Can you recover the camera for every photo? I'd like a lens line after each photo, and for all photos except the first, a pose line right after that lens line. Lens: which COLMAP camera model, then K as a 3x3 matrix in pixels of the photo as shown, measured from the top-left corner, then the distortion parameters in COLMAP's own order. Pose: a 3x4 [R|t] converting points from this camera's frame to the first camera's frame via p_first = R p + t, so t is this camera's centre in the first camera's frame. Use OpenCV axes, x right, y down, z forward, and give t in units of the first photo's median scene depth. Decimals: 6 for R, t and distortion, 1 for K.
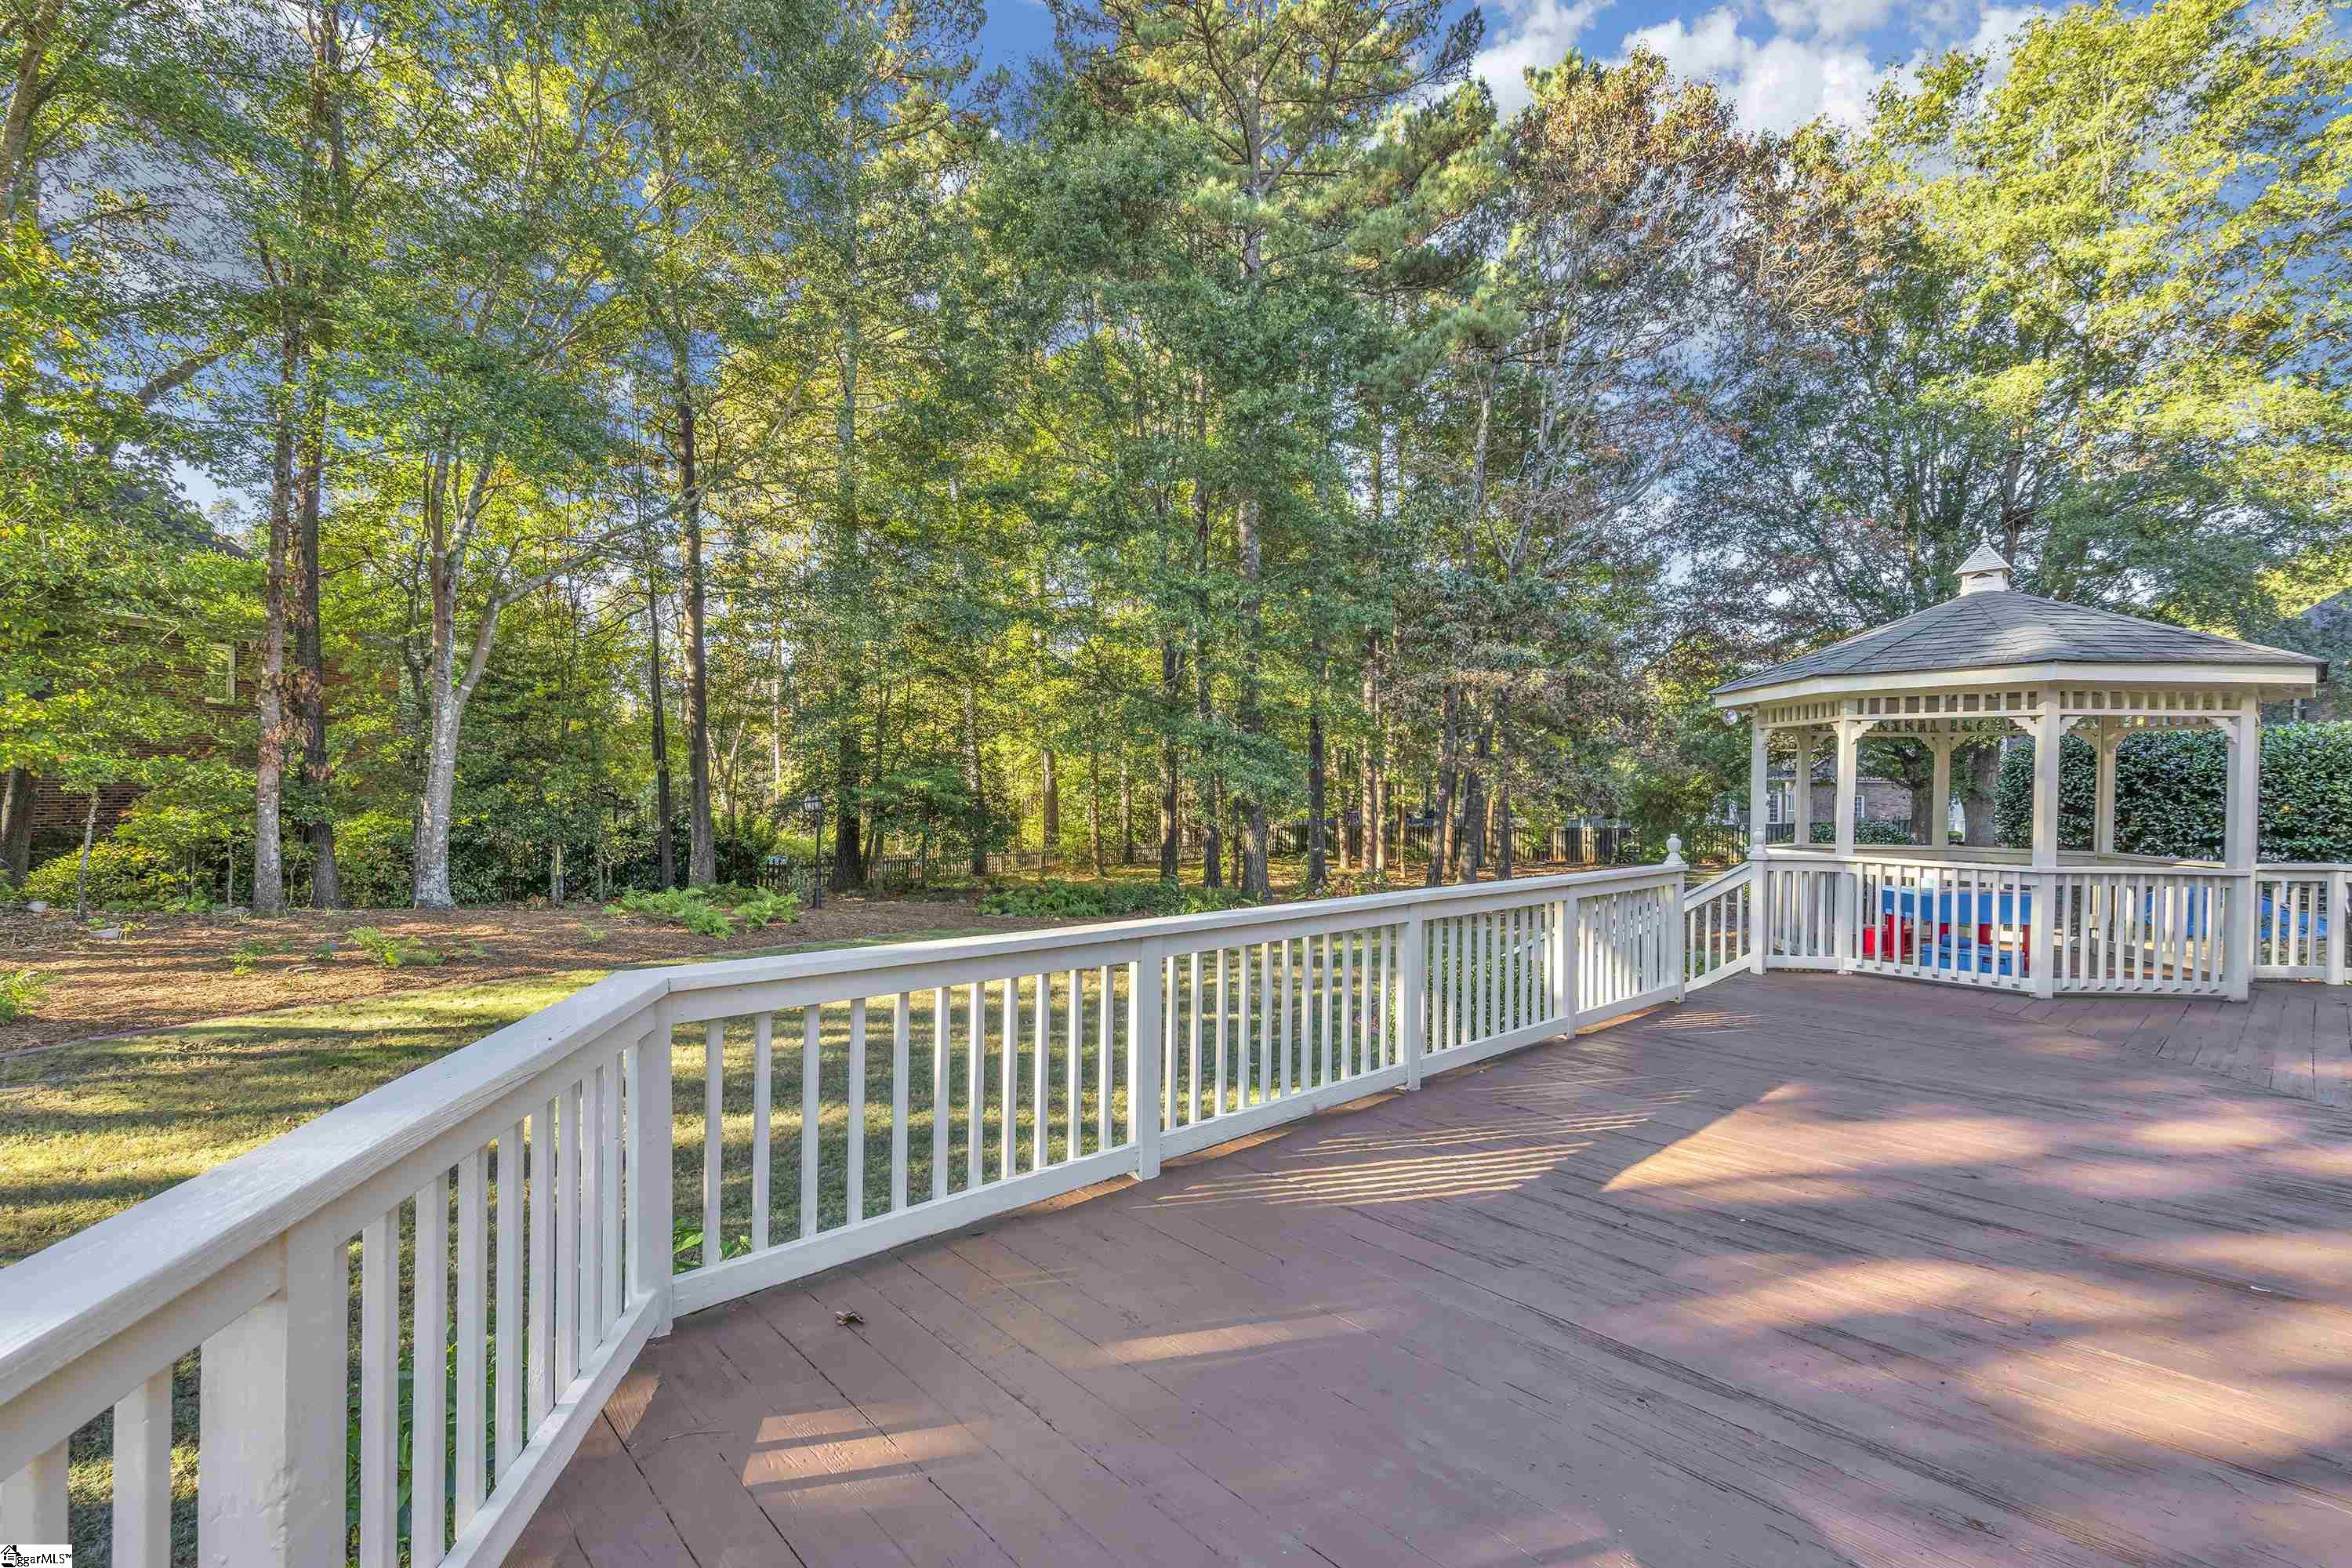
lens RADIAL K [[1076.5, 0, 1199.8], [0, 1076.5, 783.3], [0, 0, 1]] dist [-0.002909, 0.000043]
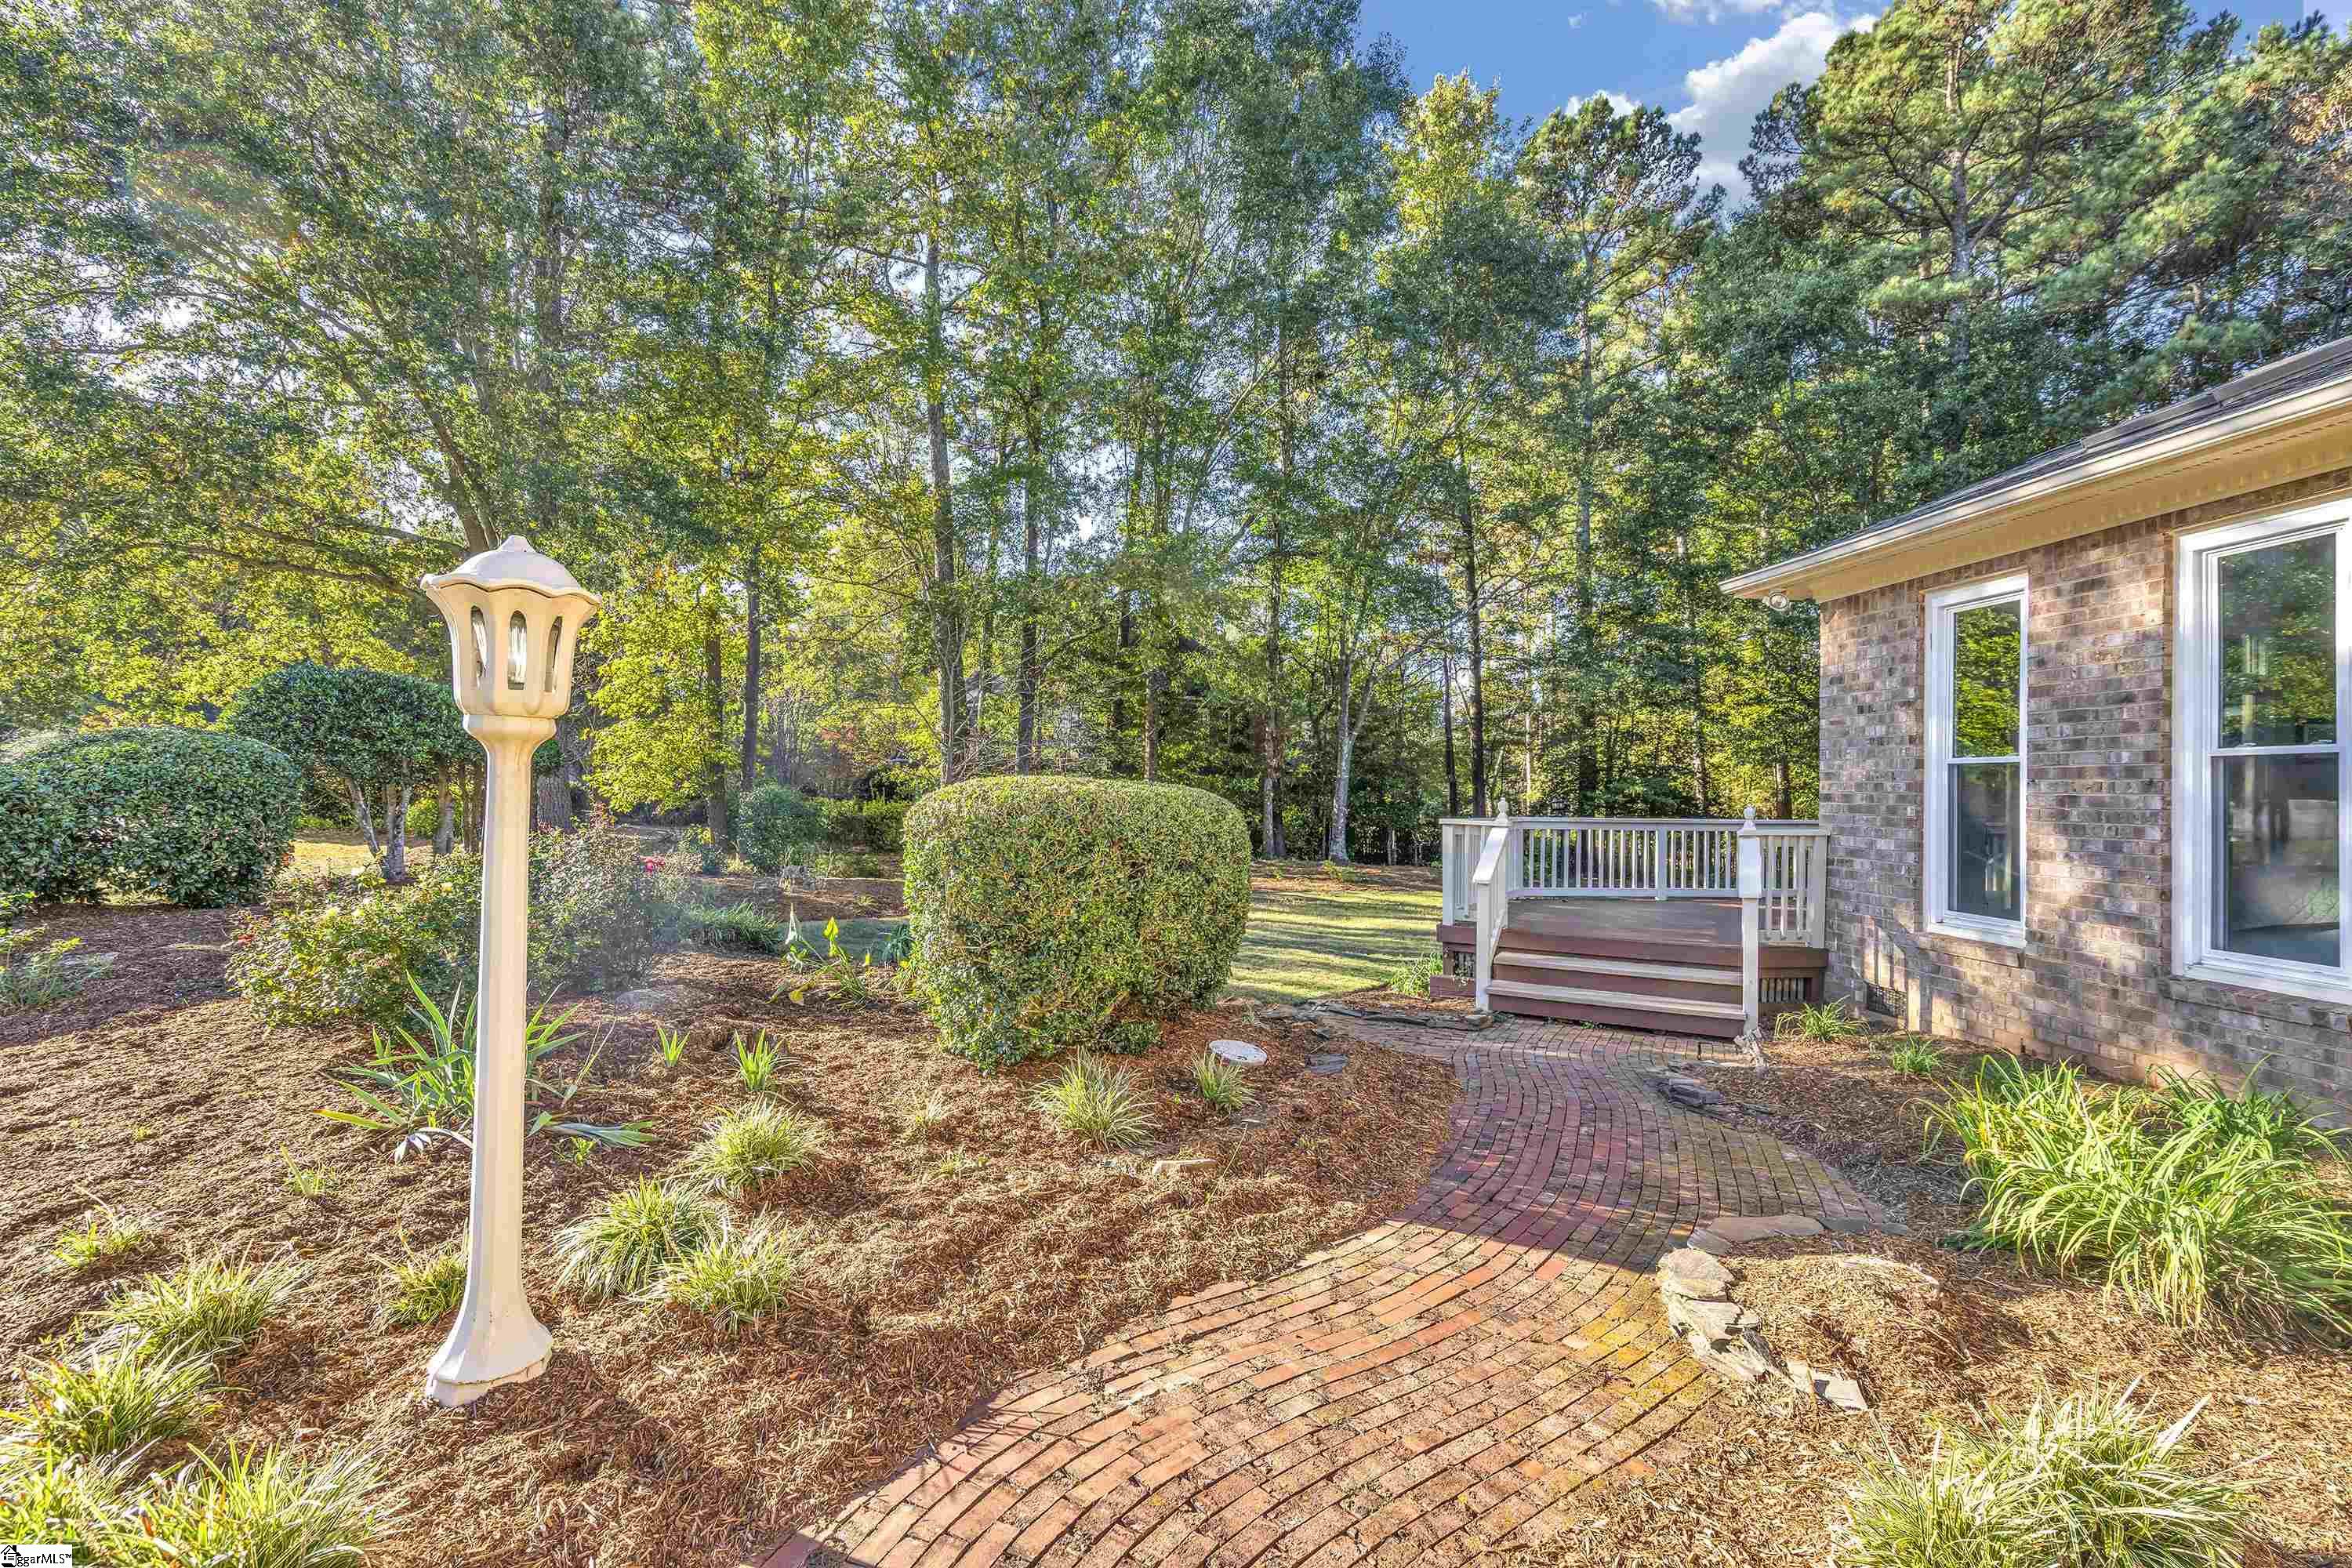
lens RADIAL K [[1076.5, 0, 1199.8], [0, 1076.5, 783.3], [0, 0, 1]] dist [-0.002909, 0.000043]
pose [[0.784827, -0.001890, -0.619713, 0.129078], [-0.006931, 0.999906, -0.011827, 0.009351], [0.619677, 0.013577, 0.784740, -0.351457]]
